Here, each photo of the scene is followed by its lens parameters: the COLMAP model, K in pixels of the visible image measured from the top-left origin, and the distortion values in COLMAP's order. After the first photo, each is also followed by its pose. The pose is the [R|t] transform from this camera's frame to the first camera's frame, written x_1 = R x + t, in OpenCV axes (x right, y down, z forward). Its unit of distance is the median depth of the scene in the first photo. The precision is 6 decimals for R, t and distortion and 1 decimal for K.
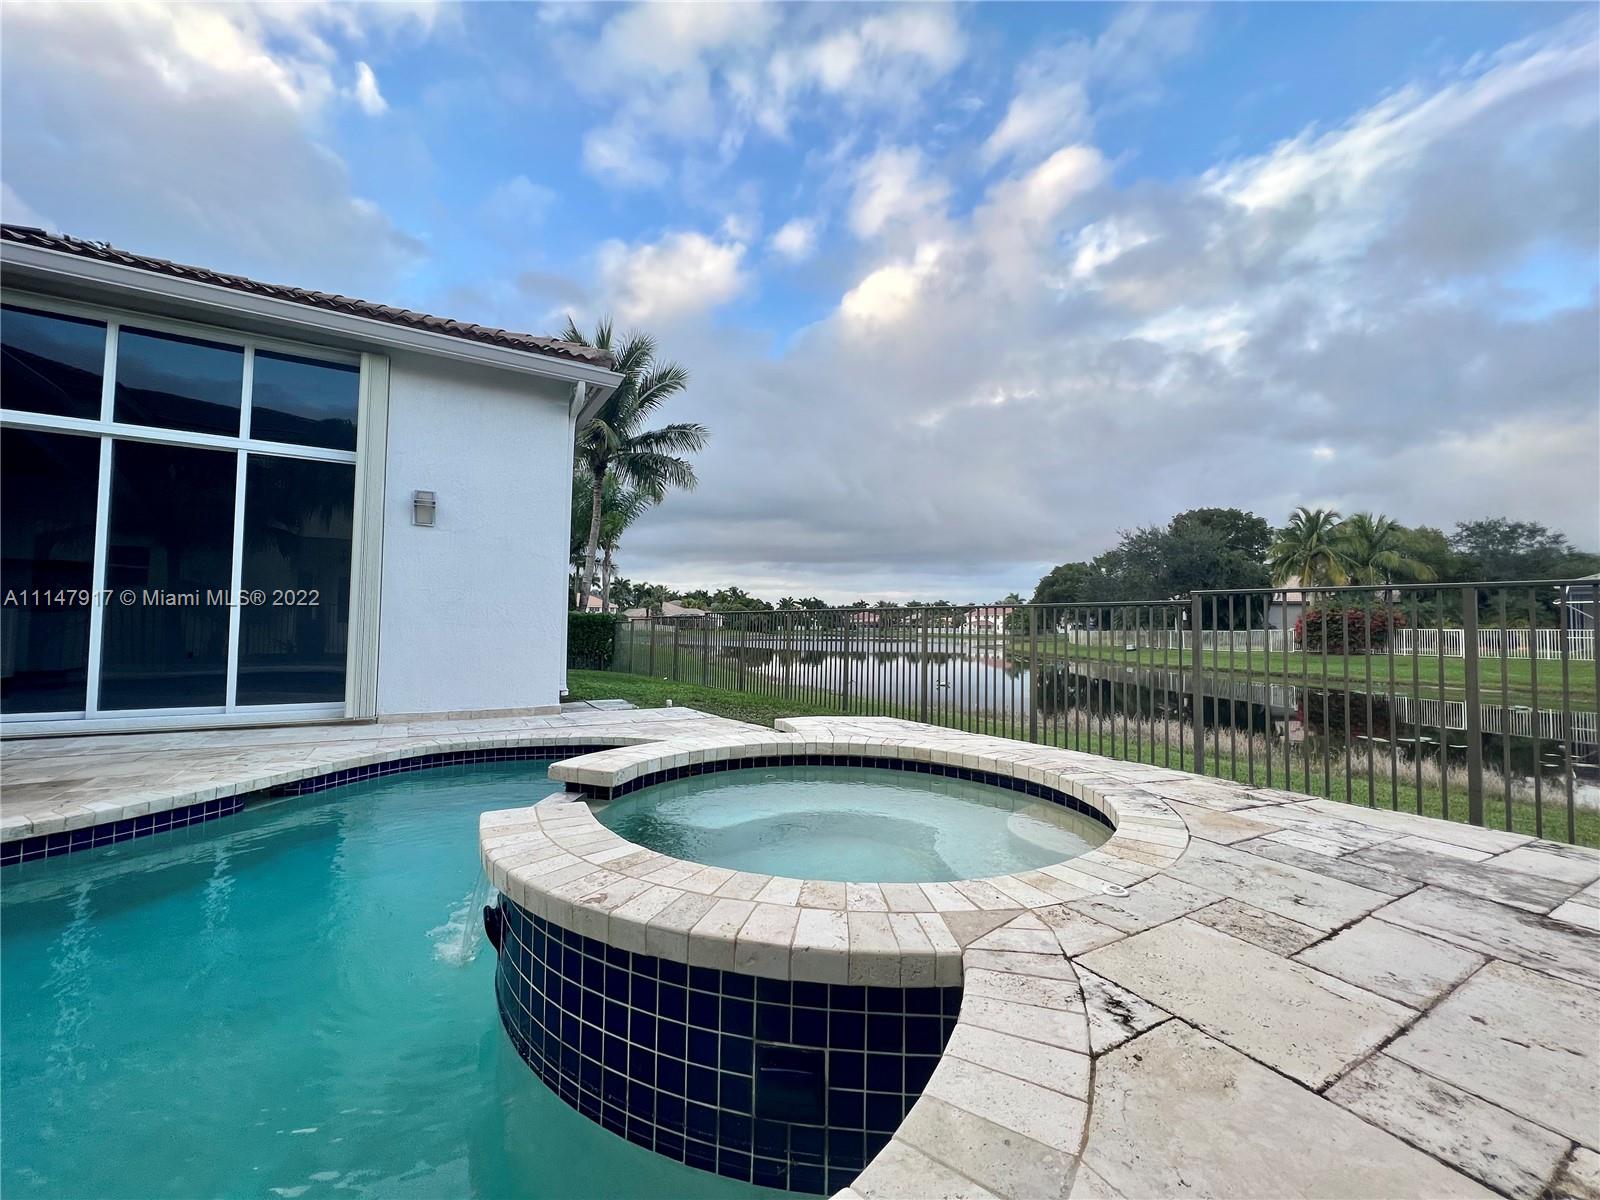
lens RADIAL K [[642.8, 0, 798.9], [0, 642.8, 596.7], [0, 0, 1]] dist [0.000310, -0.000016]
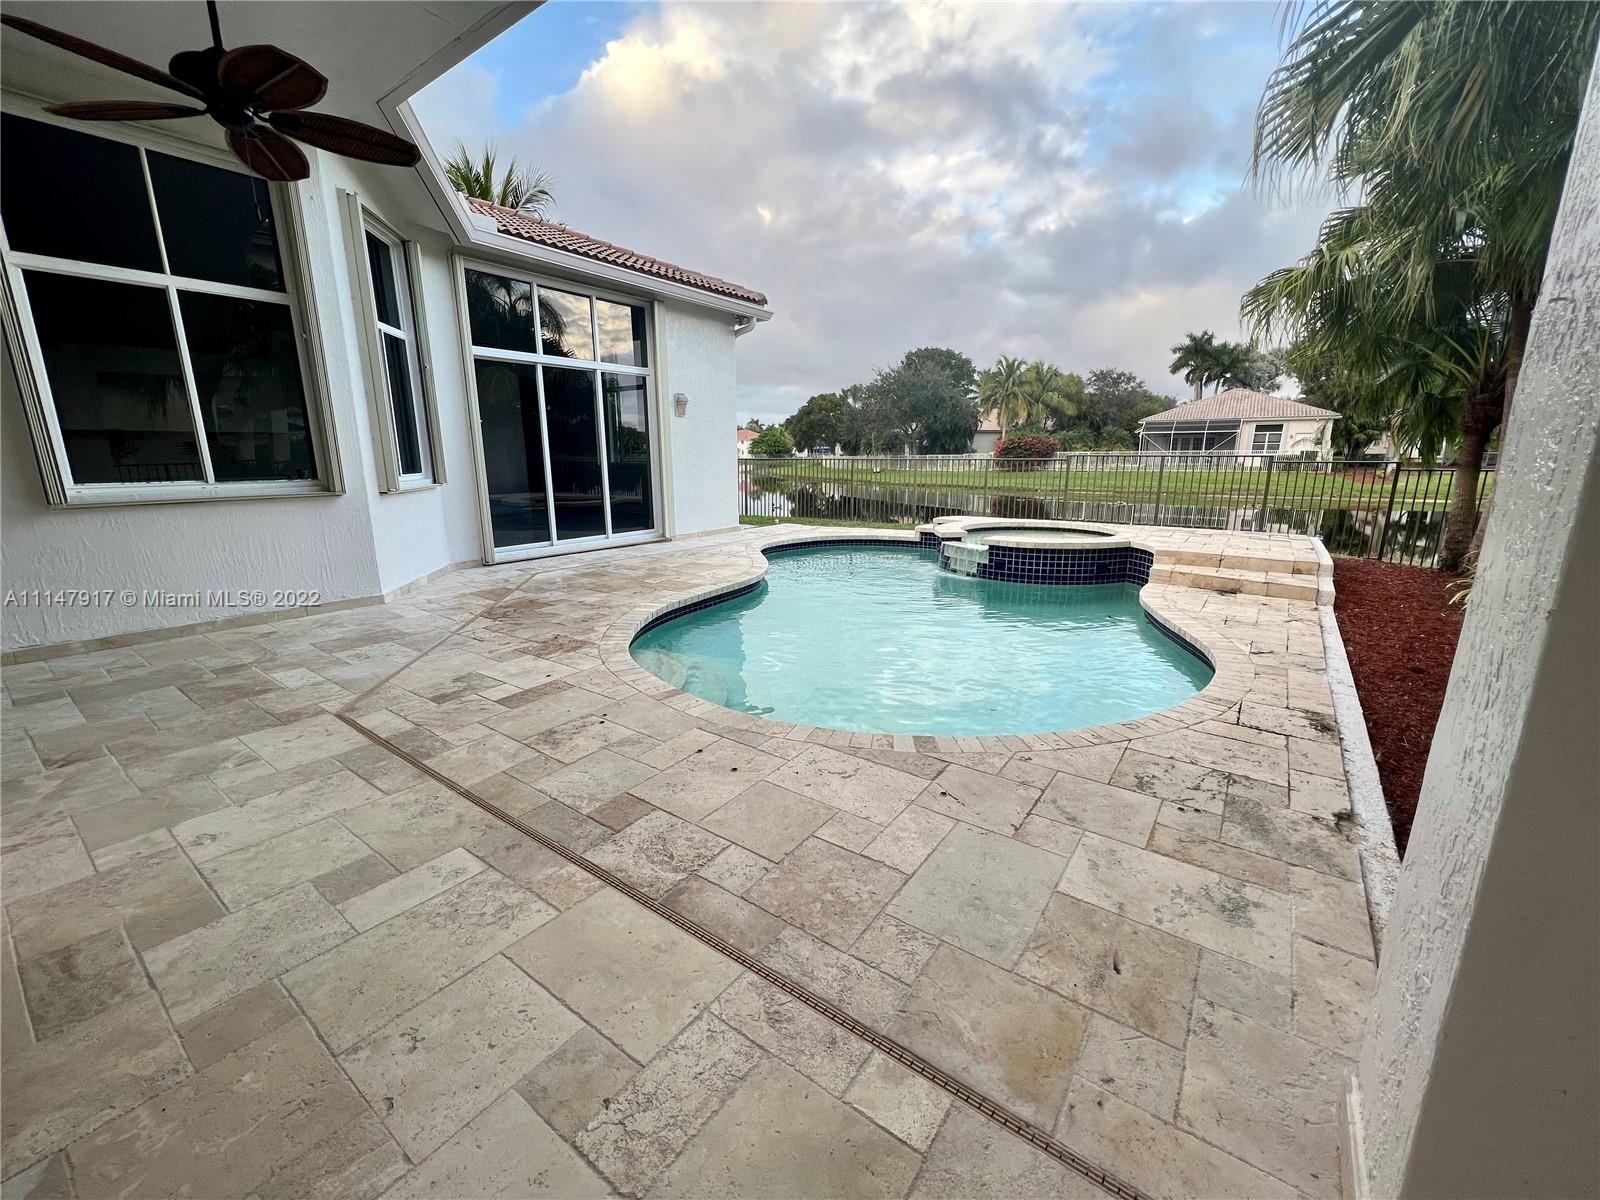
lens RADIAL K [[642.8, 0, 800.1], [0, 642.8, 602.3], [0, 0, 1]] dist [0.000310, -0.000016]
pose [[0.915433, -0.109475, 0.387296, -0.132179], [-0.000589, 0.961930, 0.273296, -0.013825], [-0.402471, -0.250412, 0.880518, -0.084490]]
